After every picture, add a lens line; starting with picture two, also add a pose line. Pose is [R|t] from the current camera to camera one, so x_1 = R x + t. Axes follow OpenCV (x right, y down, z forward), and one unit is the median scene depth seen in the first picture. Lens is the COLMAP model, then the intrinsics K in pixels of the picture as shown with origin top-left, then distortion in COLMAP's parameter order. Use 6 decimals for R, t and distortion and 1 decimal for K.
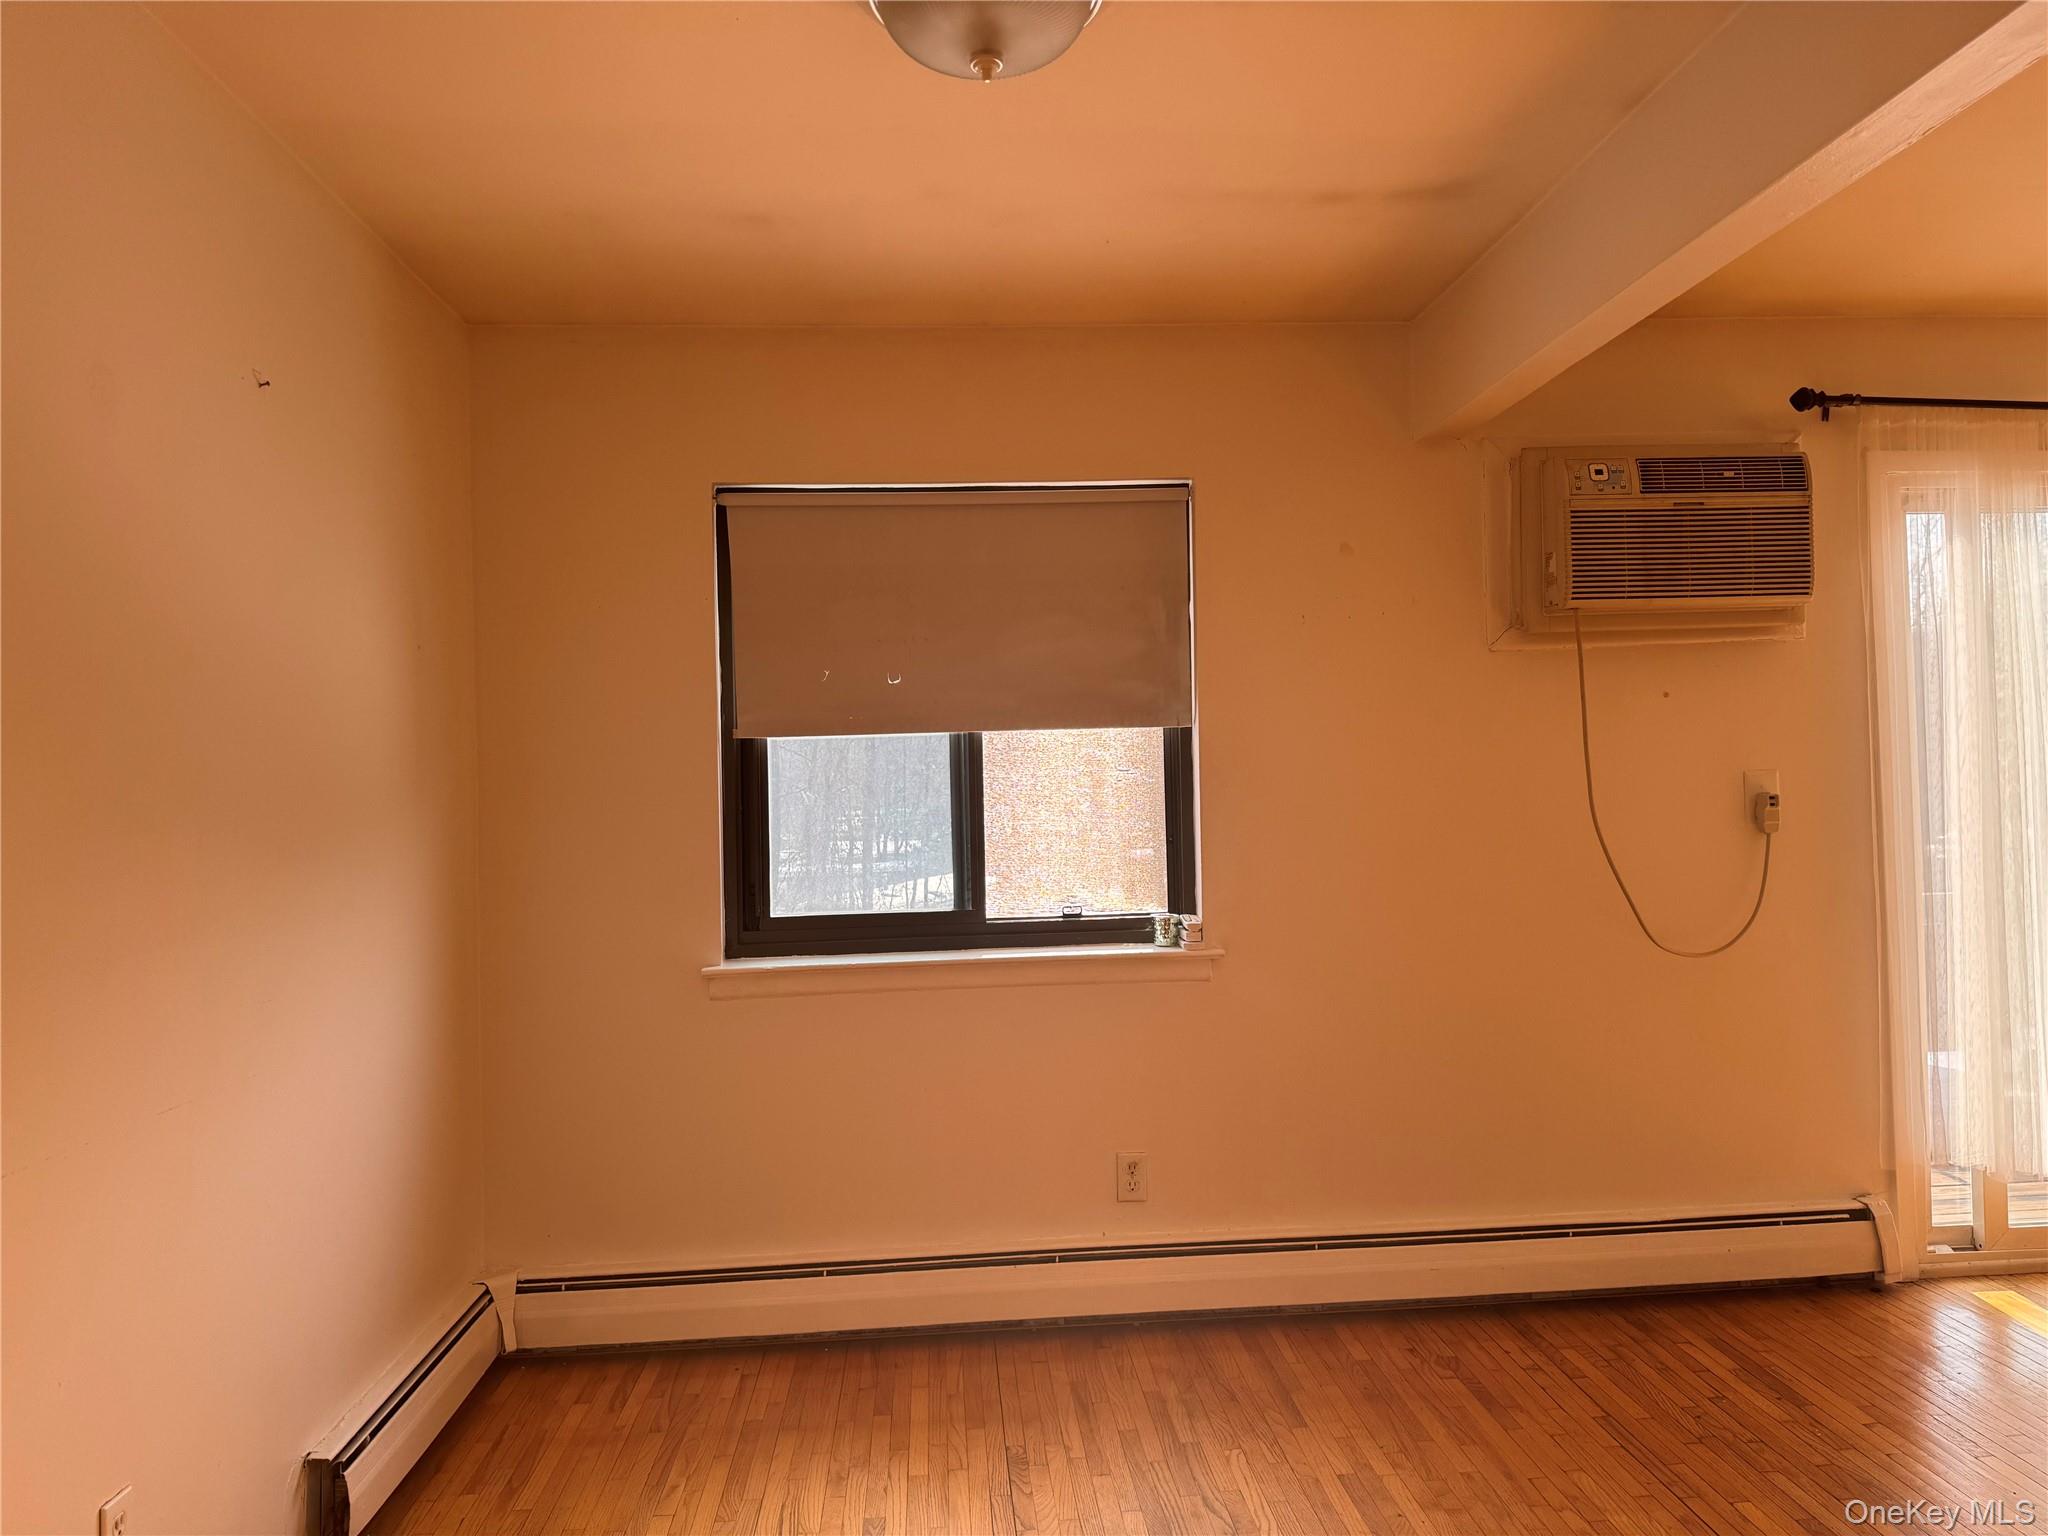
lens RADIAL K [[1441.2, 0, 1033.7], [0, 1441.2, 767.2], [0, 0, 1]] dist [0.100573, -0.147203]
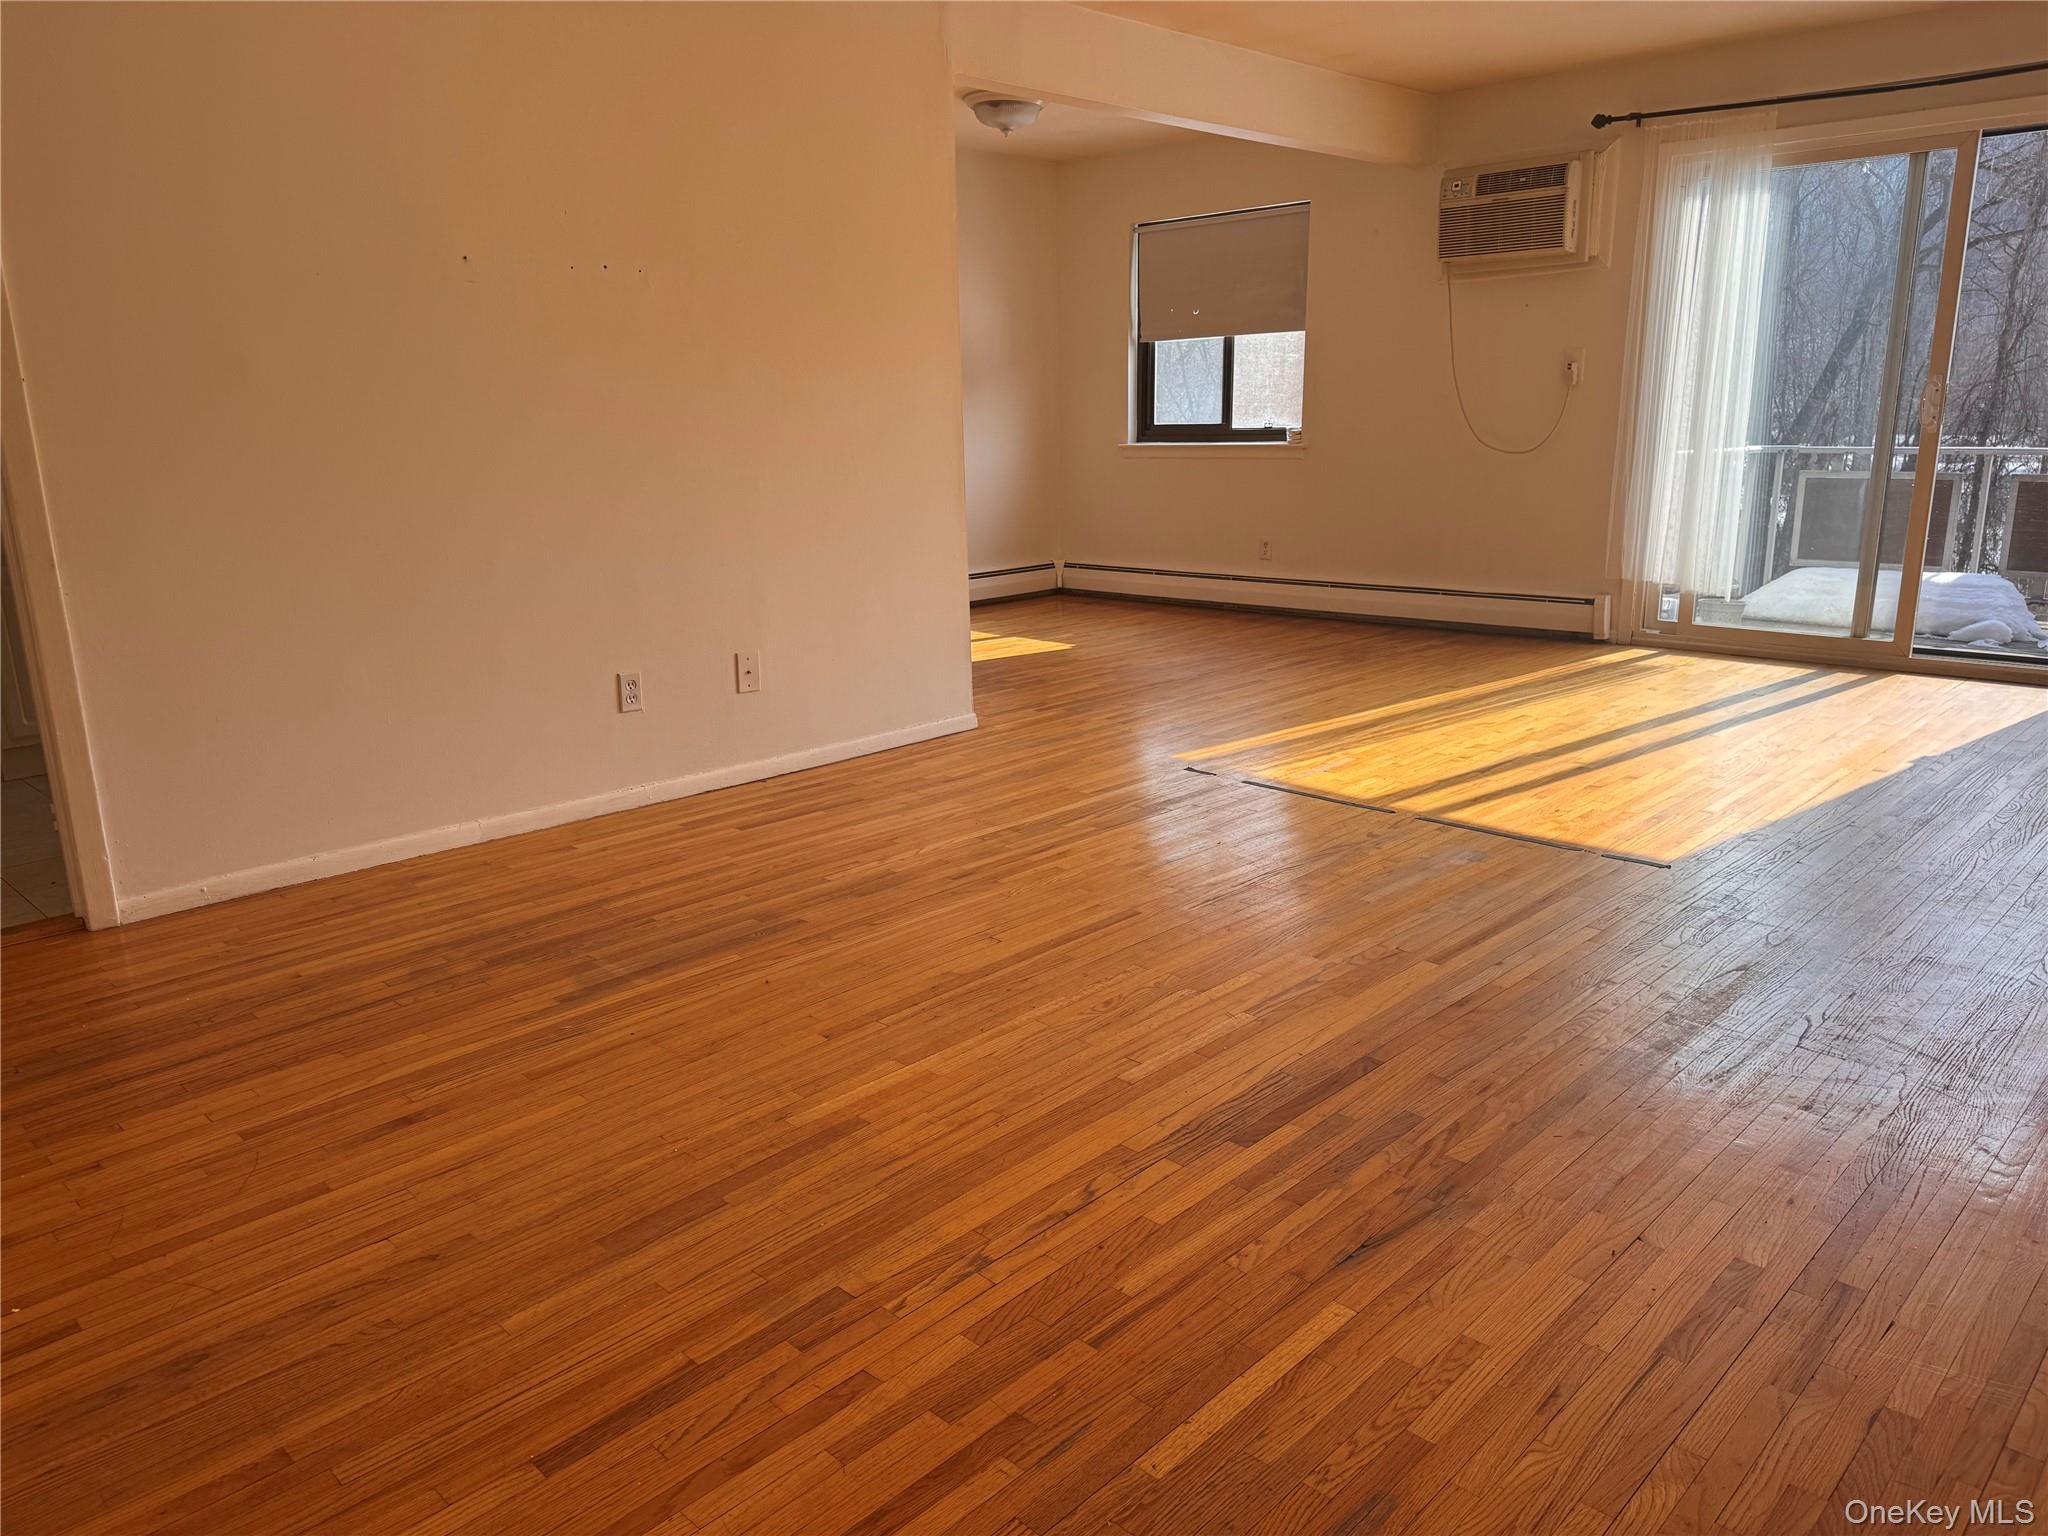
lens RADIAL K [[1441.2, 0, 1033.7], [0, 1441.2, 767.2], [0, 0, 1]] dist [0.100573, -0.147203]
pose [[0.665234, 0.196306, -0.720366, 1.494920], [0.013550, 0.961484, 0.274526, -0.006898], [0.746512, -0.192385, 0.636952, -0.732150]]
